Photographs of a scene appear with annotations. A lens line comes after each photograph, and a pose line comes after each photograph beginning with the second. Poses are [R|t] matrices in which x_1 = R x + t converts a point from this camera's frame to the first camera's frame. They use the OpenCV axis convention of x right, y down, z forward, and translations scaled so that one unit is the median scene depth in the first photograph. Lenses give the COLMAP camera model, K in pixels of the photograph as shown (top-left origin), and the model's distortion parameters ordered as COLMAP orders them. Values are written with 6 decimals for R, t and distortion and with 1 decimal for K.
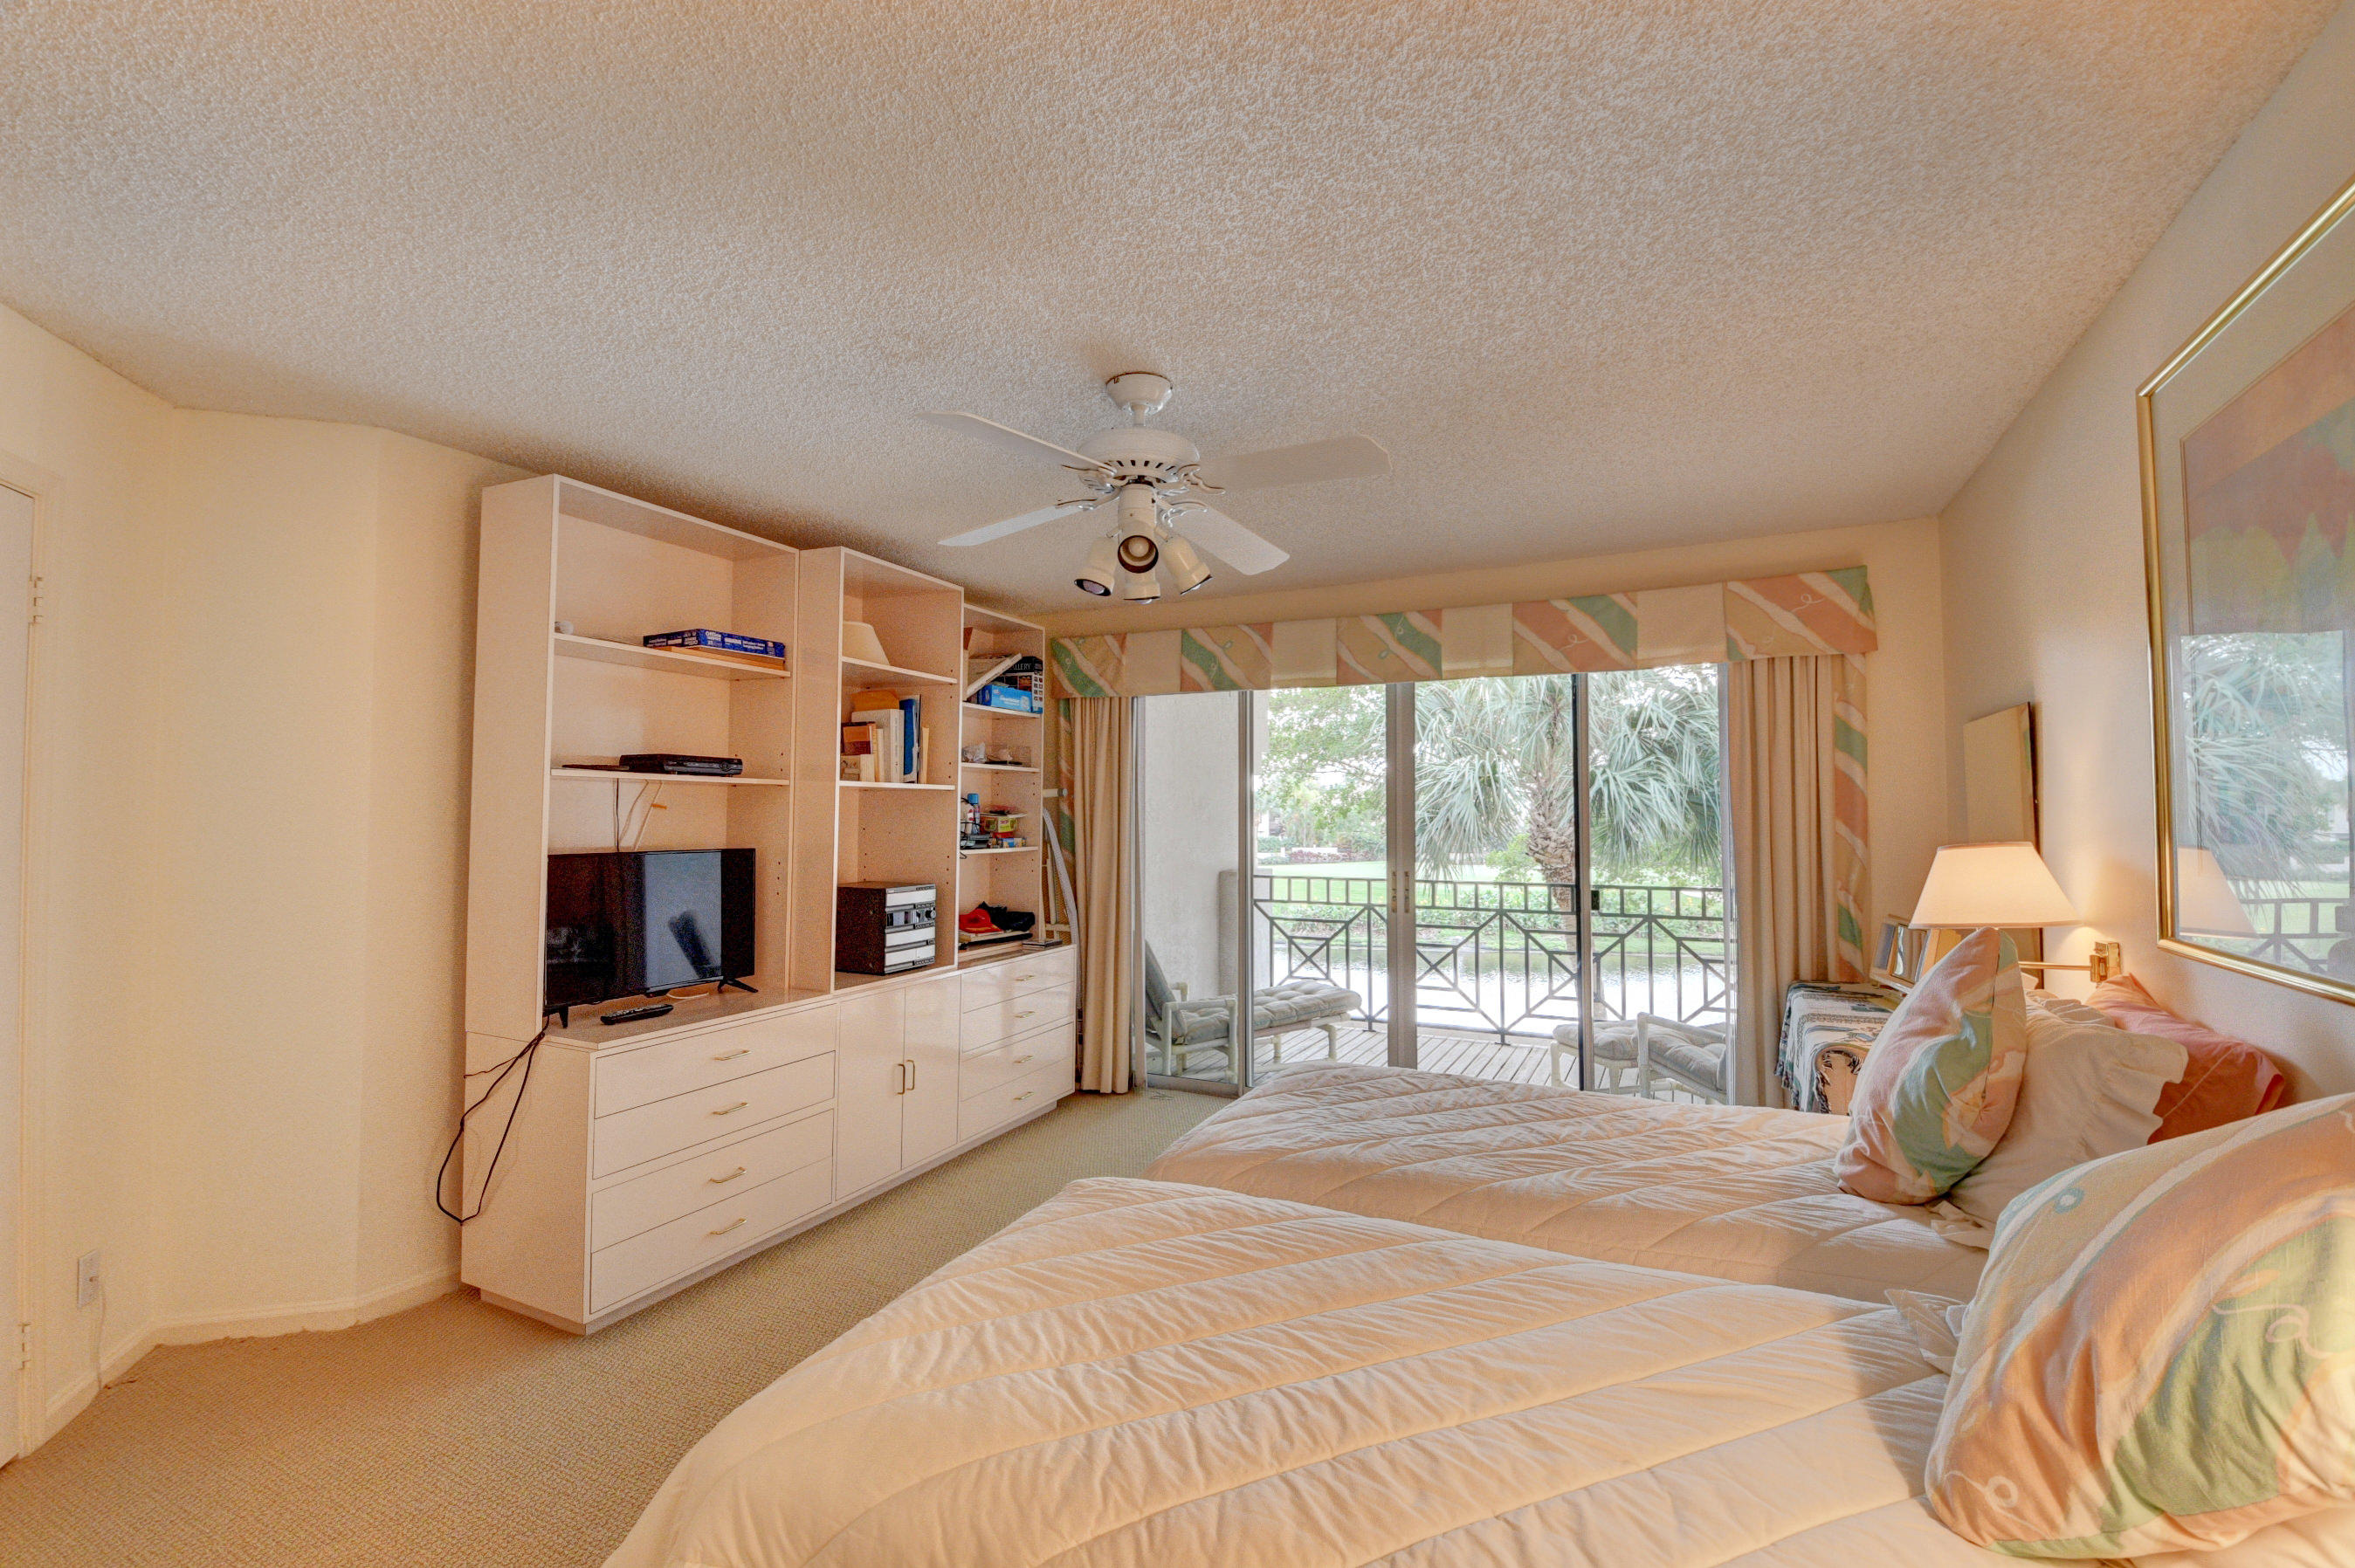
lens RADIAL K [[1027.8, 0, 1177.5], [0, 1027.8, 784.0], [0, 0, 1]] dist [0.016262, -0.027643]
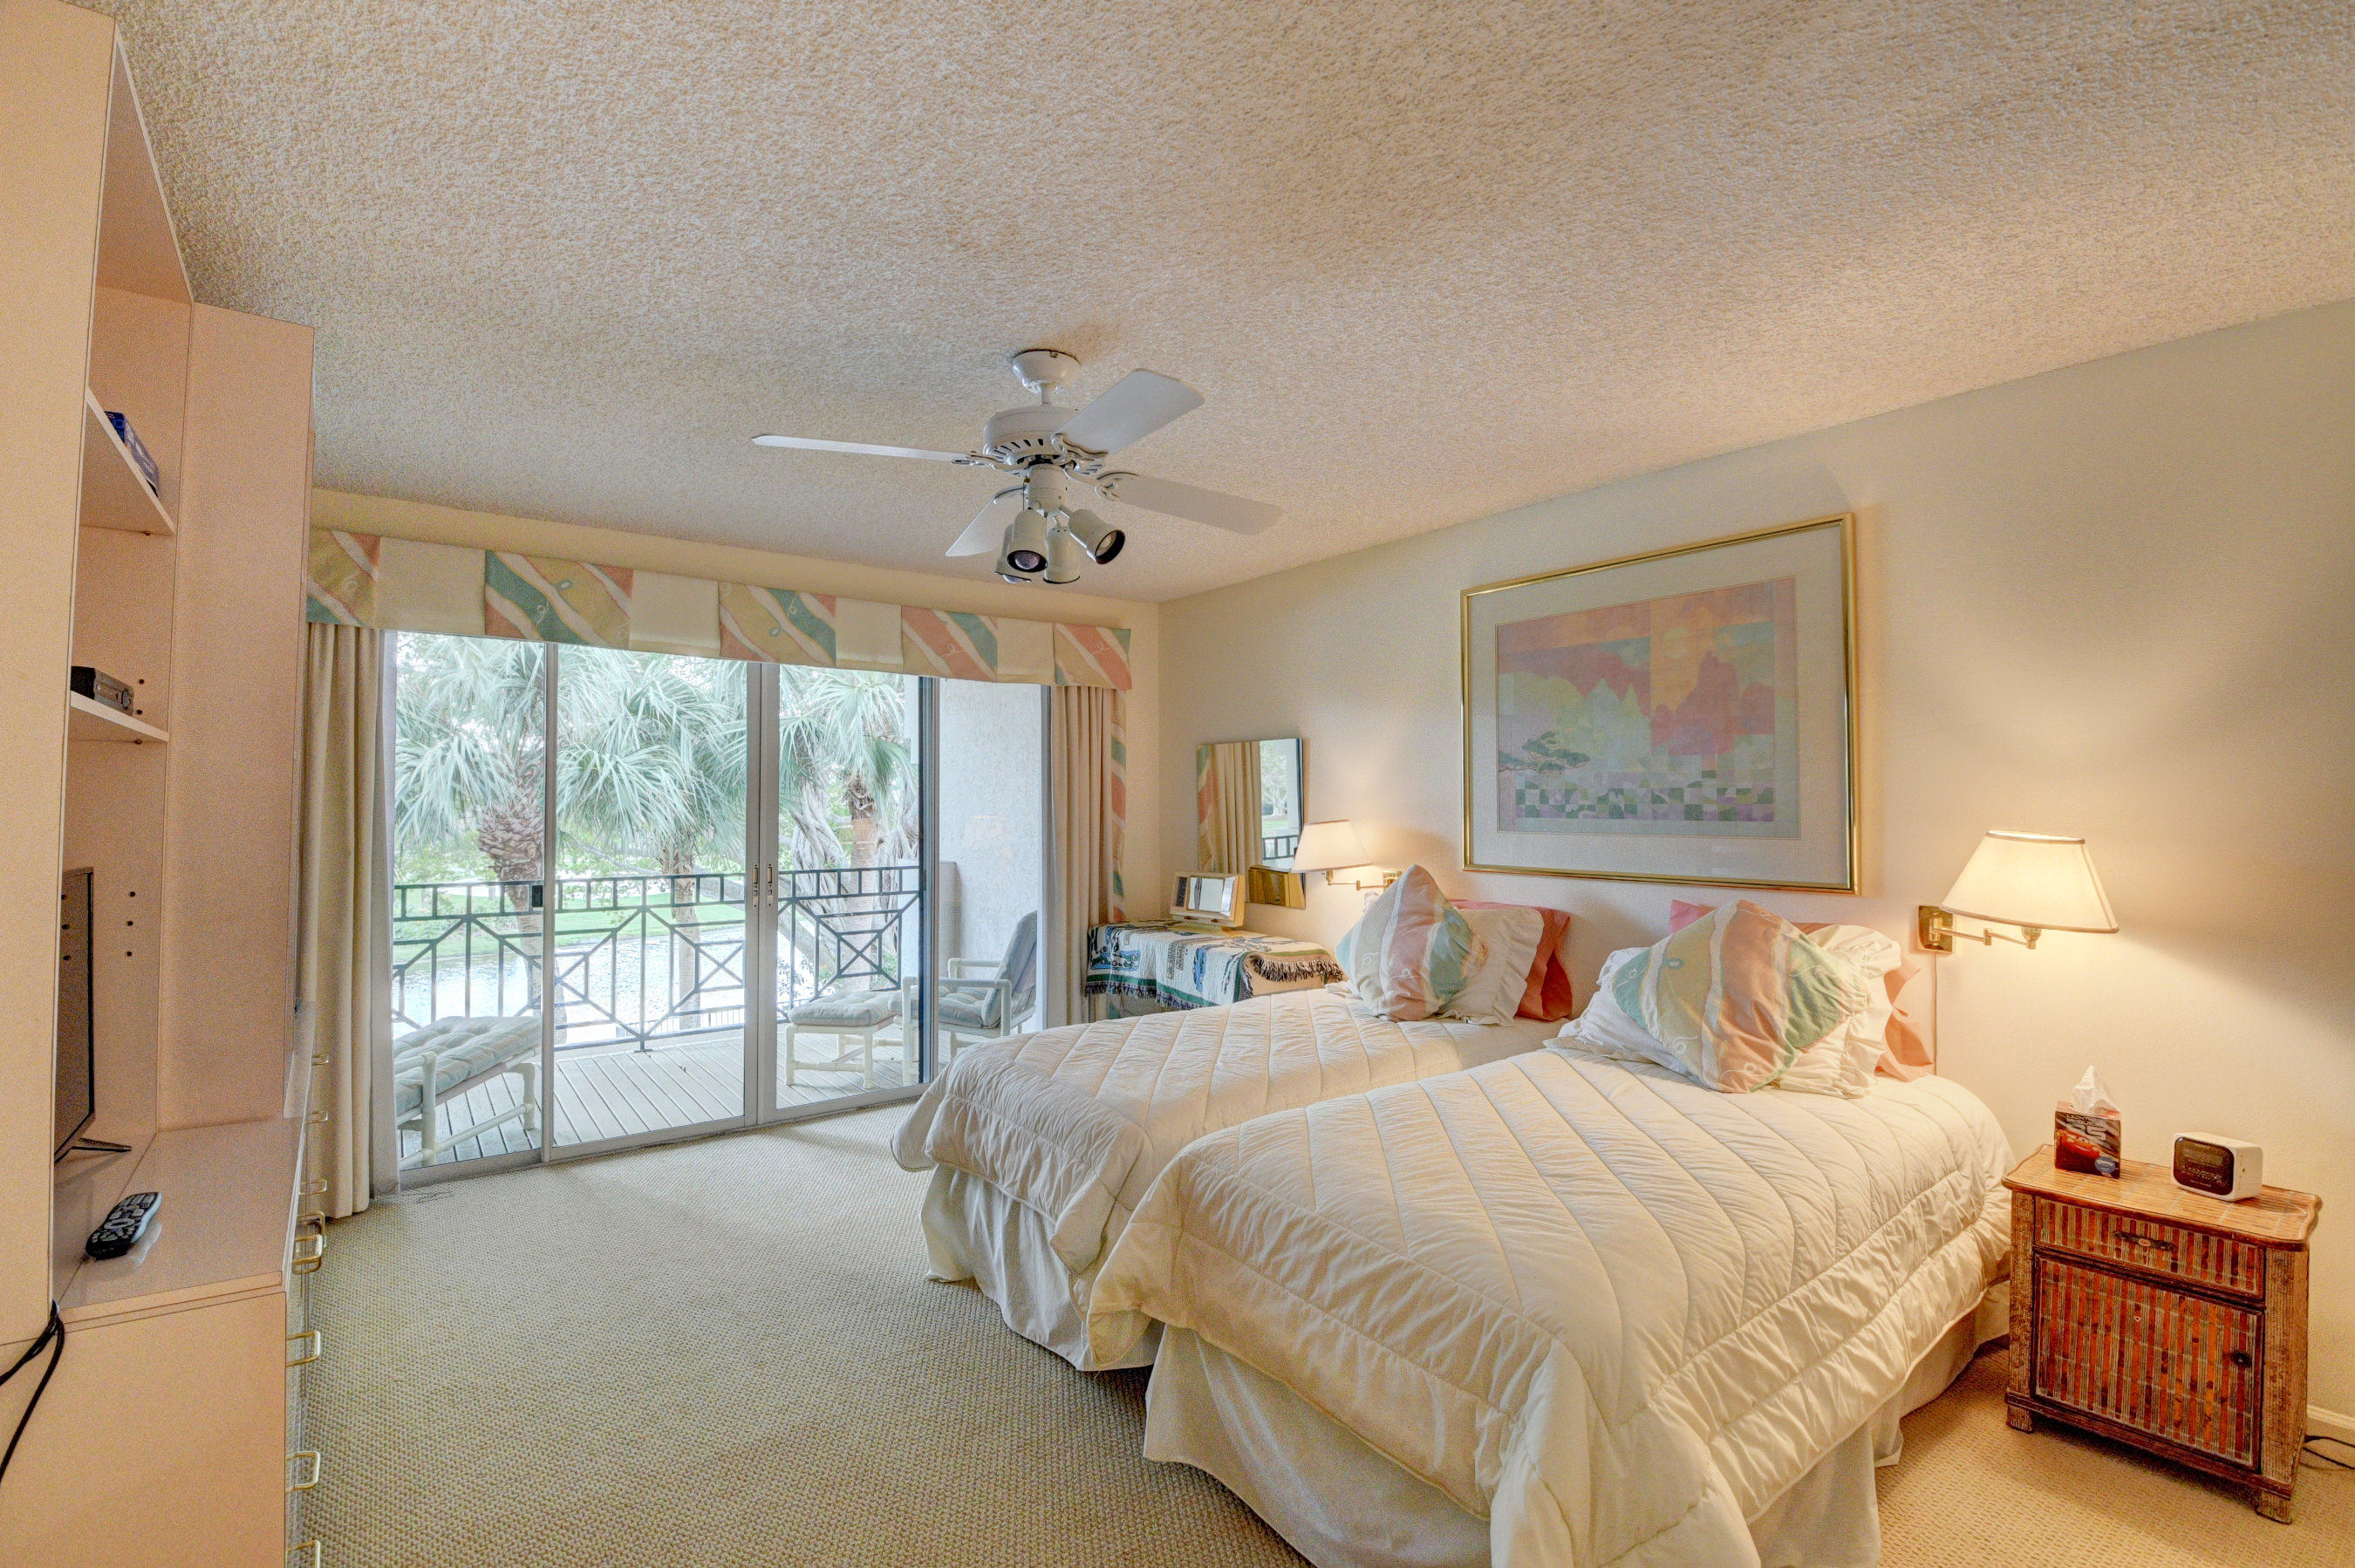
lens RADIAL K [[1027.8, 0, 1177.5], [0, 1027.8, 784.0], [0, 0, 1]] dist [0.016262, -0.027643]
pose [[0.445718, 0.019521, 0.894961, -0.474975], [-0.028319, 0.999569, -0.007699, 0.009318], [-0.894725, -0.021912, 0.446079, 0.250030]]
